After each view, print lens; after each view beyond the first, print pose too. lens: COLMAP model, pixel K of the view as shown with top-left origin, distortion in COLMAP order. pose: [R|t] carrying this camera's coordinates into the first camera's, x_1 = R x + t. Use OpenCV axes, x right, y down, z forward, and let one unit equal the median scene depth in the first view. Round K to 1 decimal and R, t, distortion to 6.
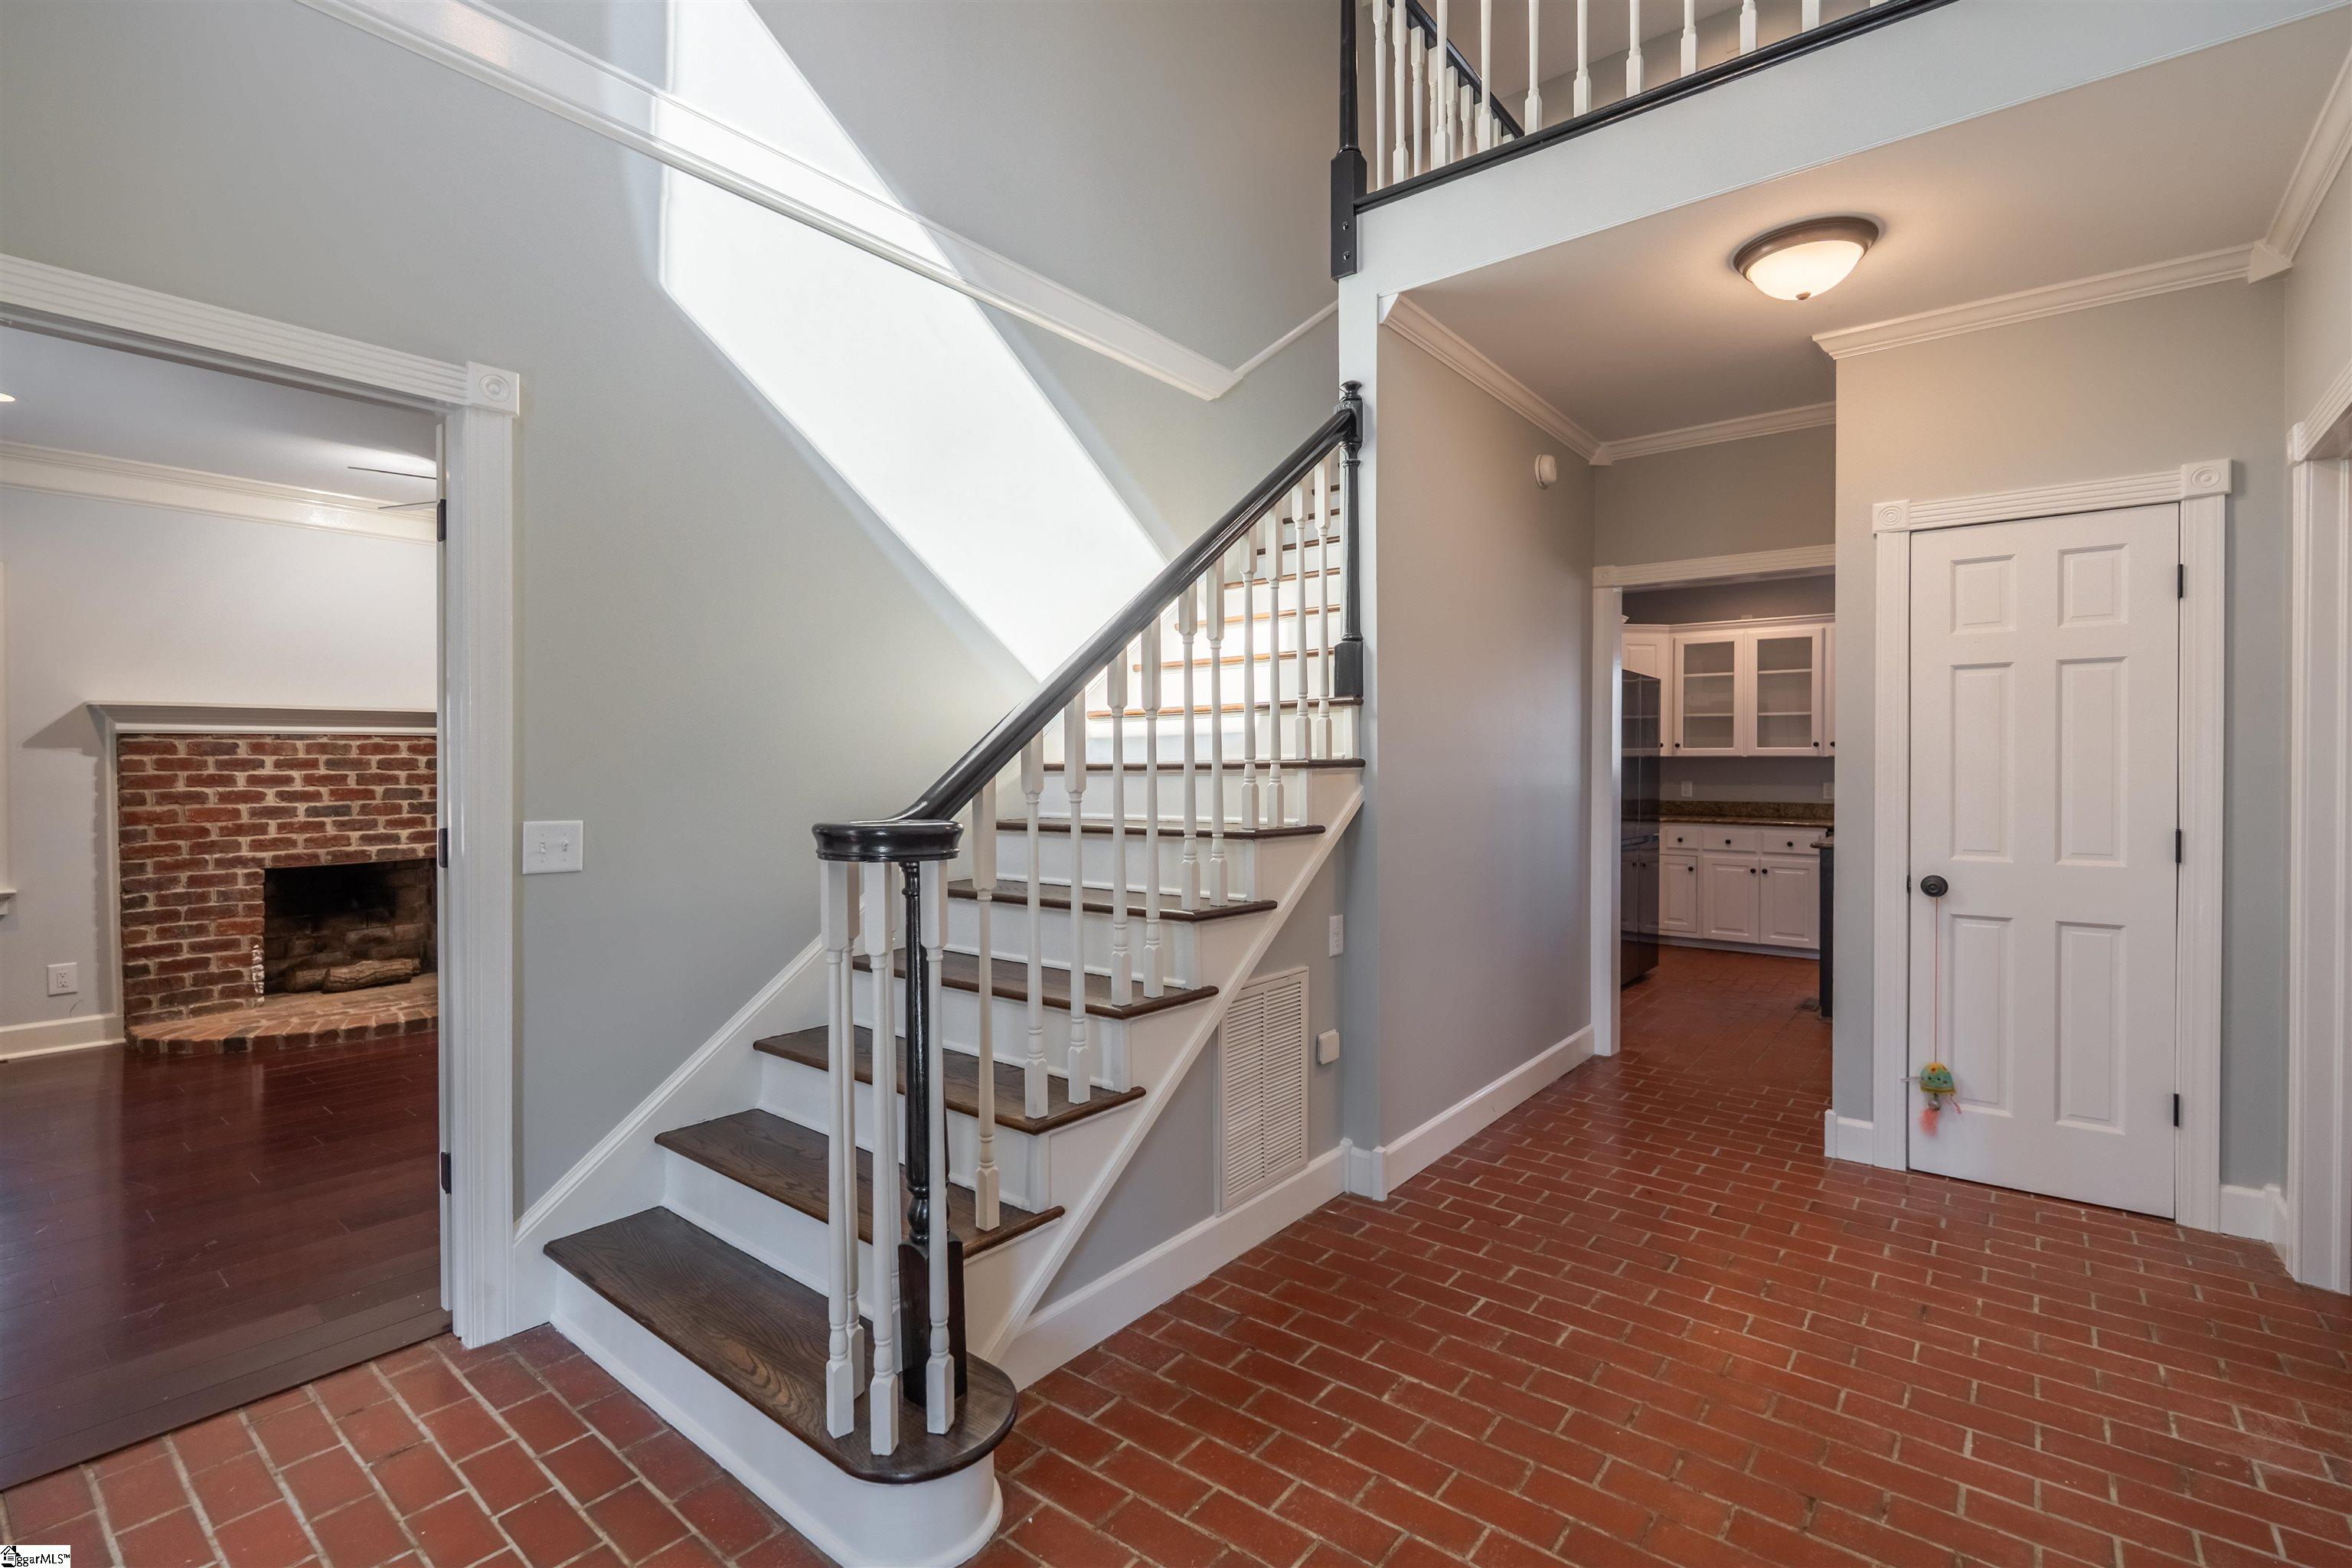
lens RADIAL K [[1040.7, 0, 1163.6], [0, 1040.7, 775.8], [0, 0, 1]] dist [-0.000667, -0.000155]
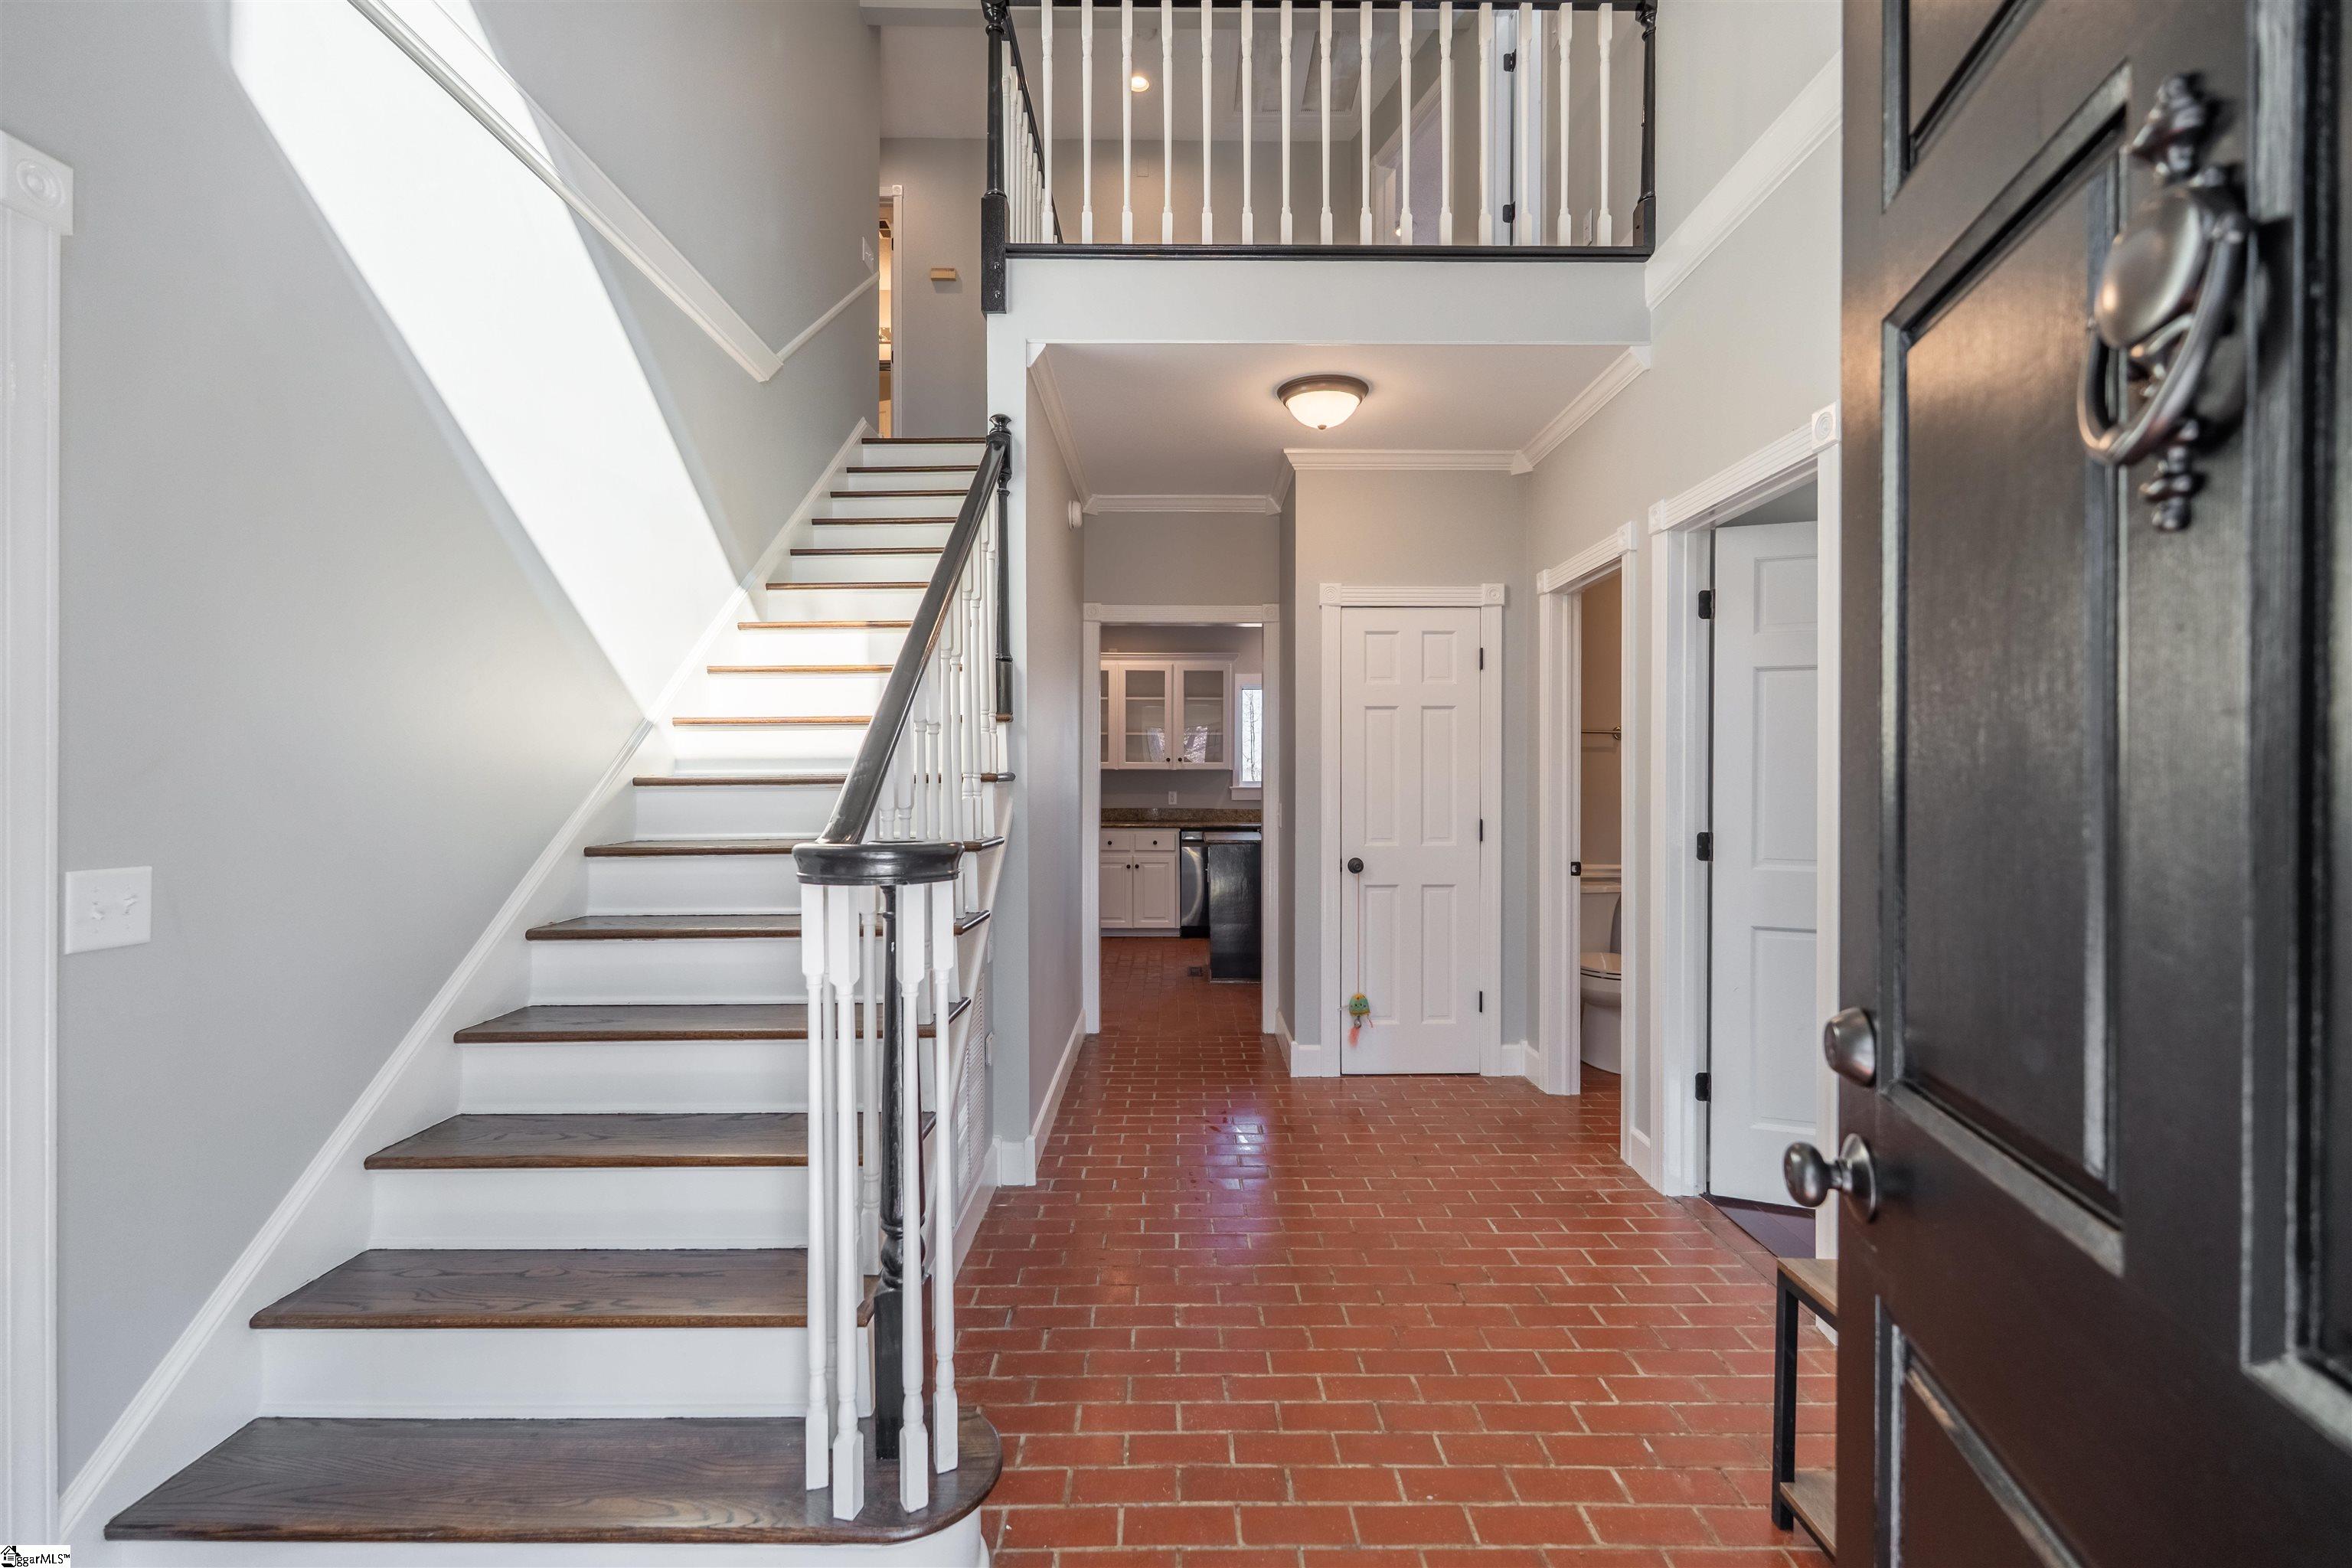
lens RADIAL K [[1091.2, 0, 1149.3], [0, 1091.2, 780.7], [0, 0, 1]] dist [-0.000478, 0.000104]
pose [[0.777115, -0.003144, 0.629350, -0.431076], [0.007037, 0.999968, -0.003694, -0.003205], [-0.629319, 0.007299, 0.777113, 0.052354]]
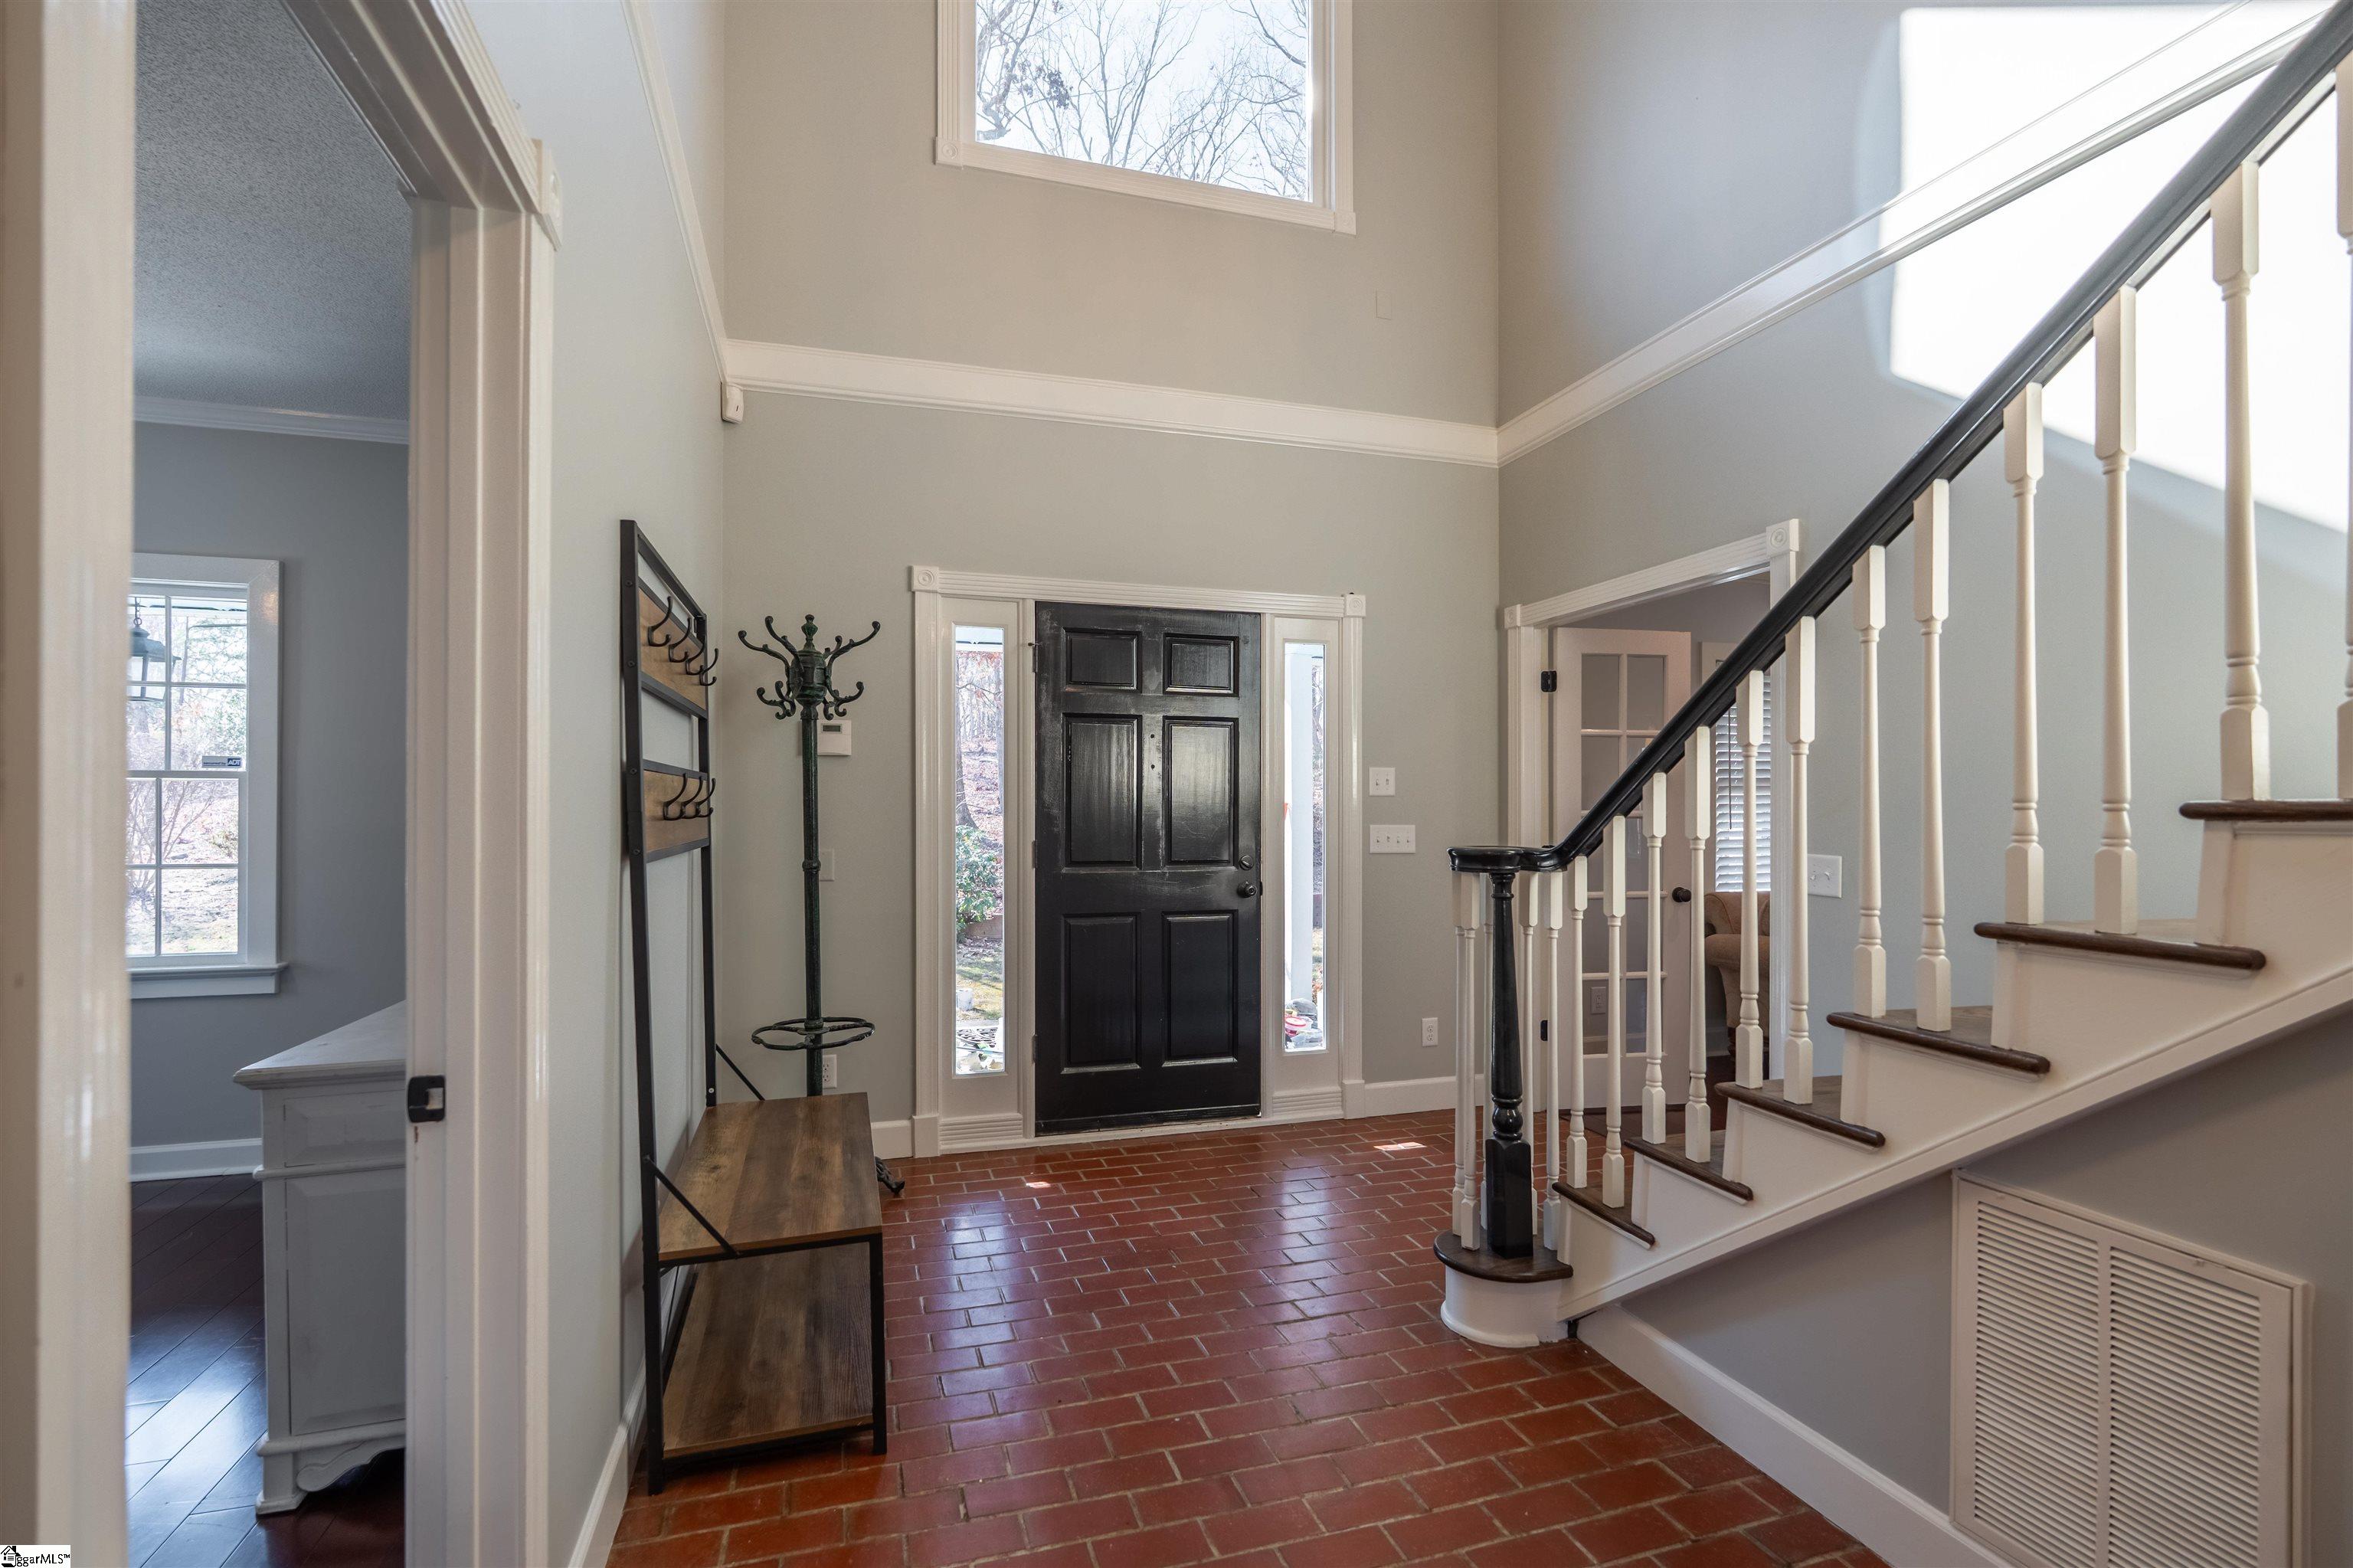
lens RADIAL K [[1041.1, 0, 1164.1], [0, 1041.1, 775.8], [0, 0, 1]] dist [-0.000667, -0.000155]
pose [[-0.550864, -0.019676, -0.834363, 0.799527], [-0.012748, 0.999804, -0.015162, -0.014966], [0.834498, 0.002284, -0.551007, 0.889898]]
